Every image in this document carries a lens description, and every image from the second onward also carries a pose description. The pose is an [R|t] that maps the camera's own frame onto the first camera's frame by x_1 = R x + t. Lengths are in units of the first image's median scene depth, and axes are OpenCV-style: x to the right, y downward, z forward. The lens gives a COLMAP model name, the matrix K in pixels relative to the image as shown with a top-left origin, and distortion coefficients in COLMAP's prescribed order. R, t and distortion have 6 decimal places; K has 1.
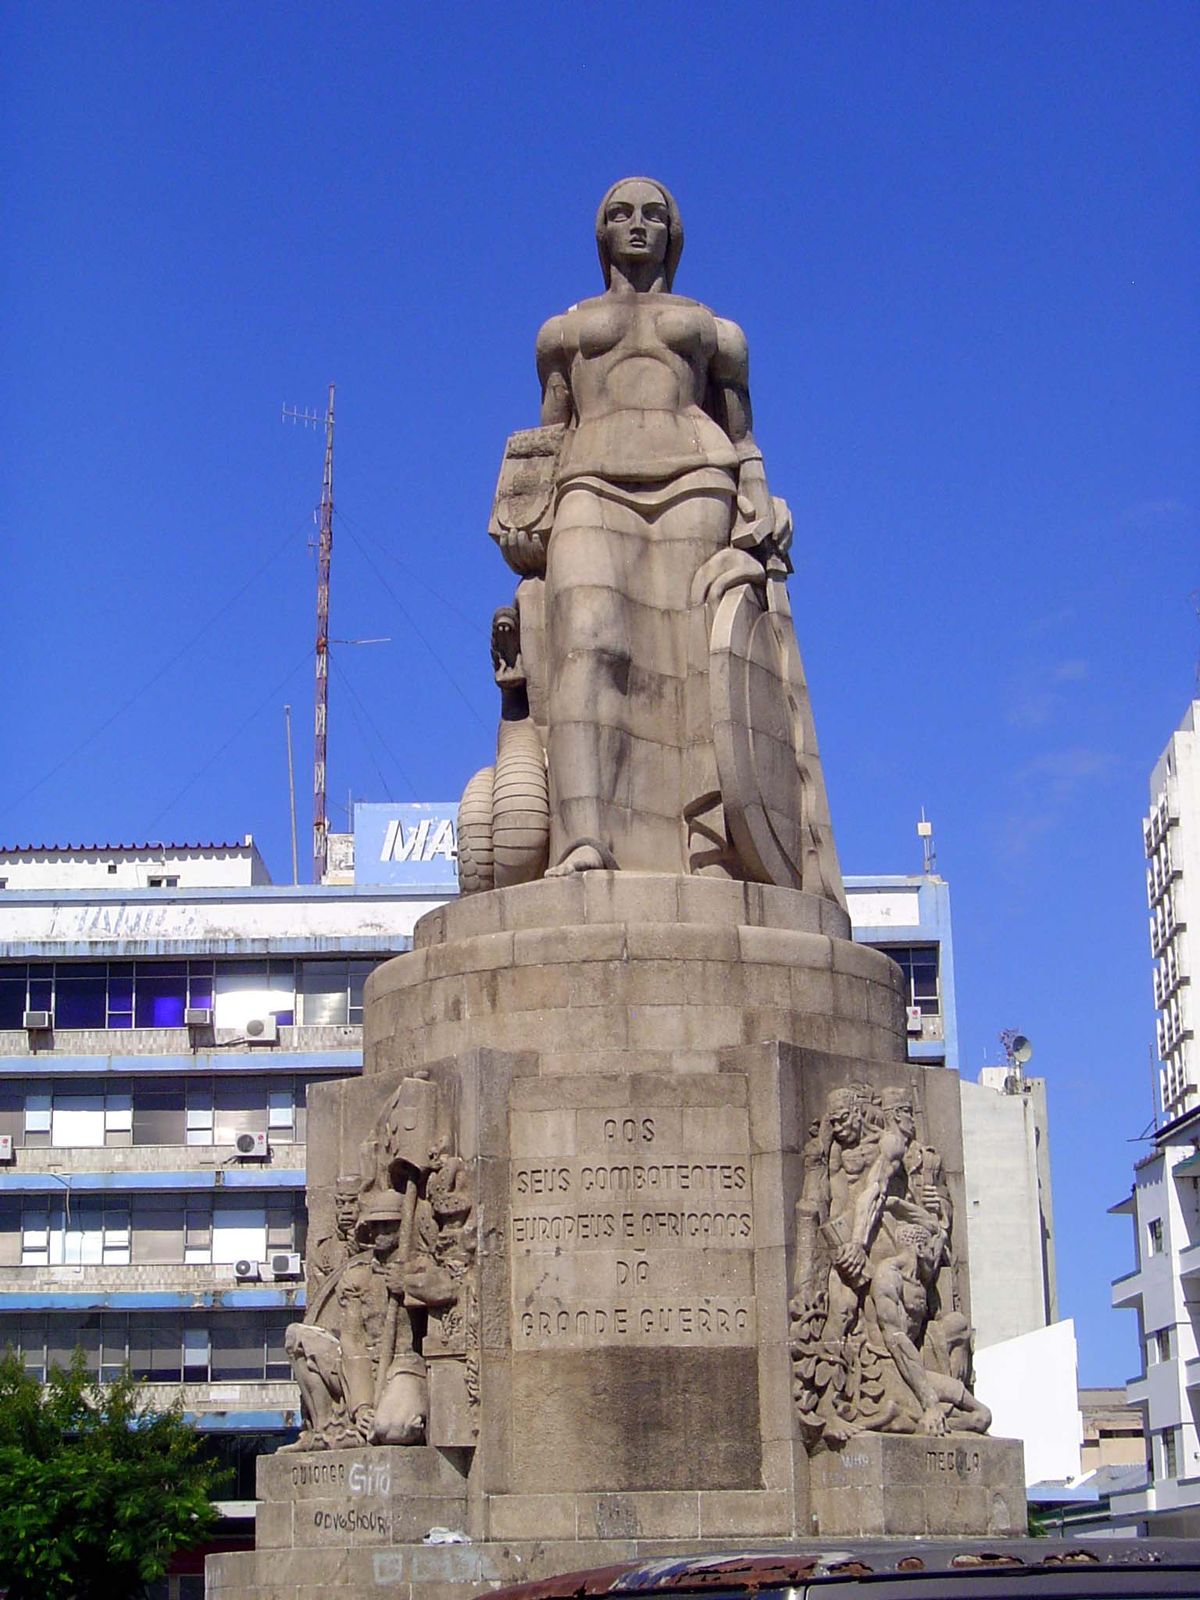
lens RADIAL K [[3096.4, 0, 599.1], [0, 3096.4, 799.6], [0, 0, 1]] dist [-0.135493, 0.000000]
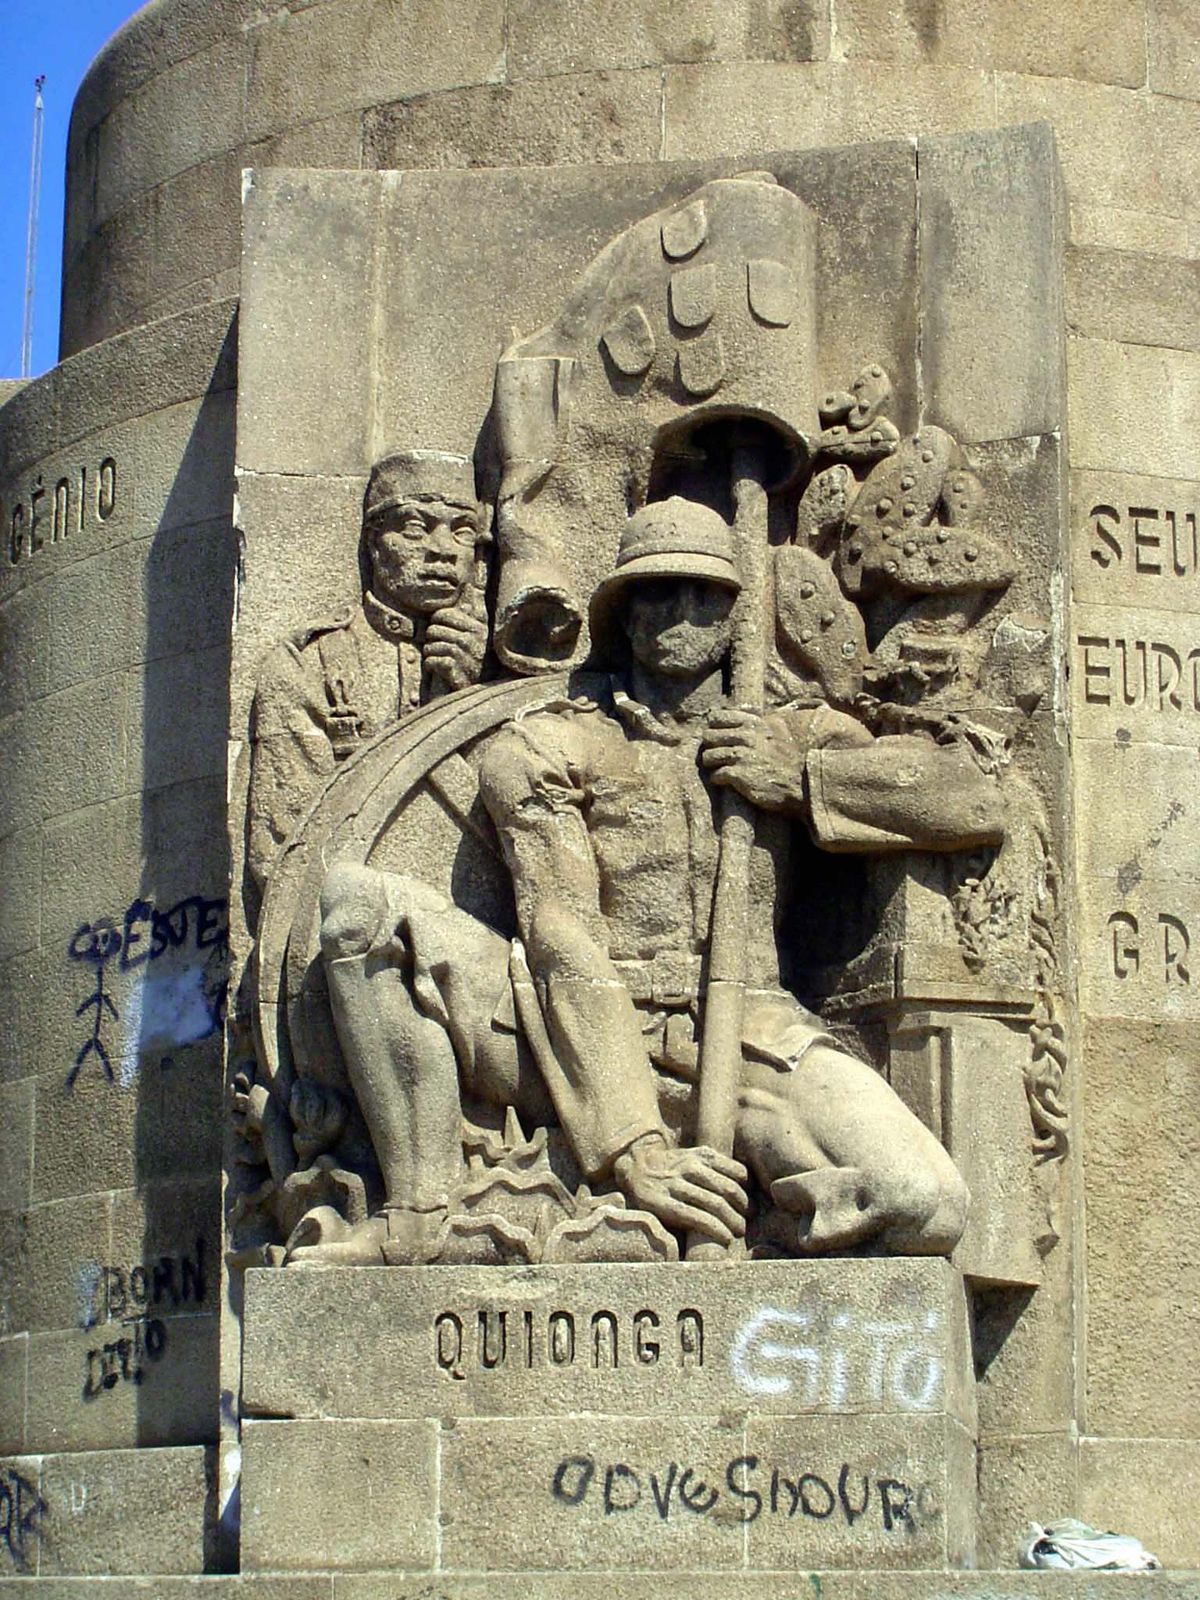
lens RADIAL K [[4568.5, 0, 600.3], [0, 4568.5, 800.3], [0, 0, 1]] dist [-0.197861, 0.000000]
pose [[0.792885, 0.152523, 0.589975, -0.361989], [-0.173295, 0.984632, -0.021656, 0.173404], [-0.584211, -0.085069, 0.807131, 0.624591]]
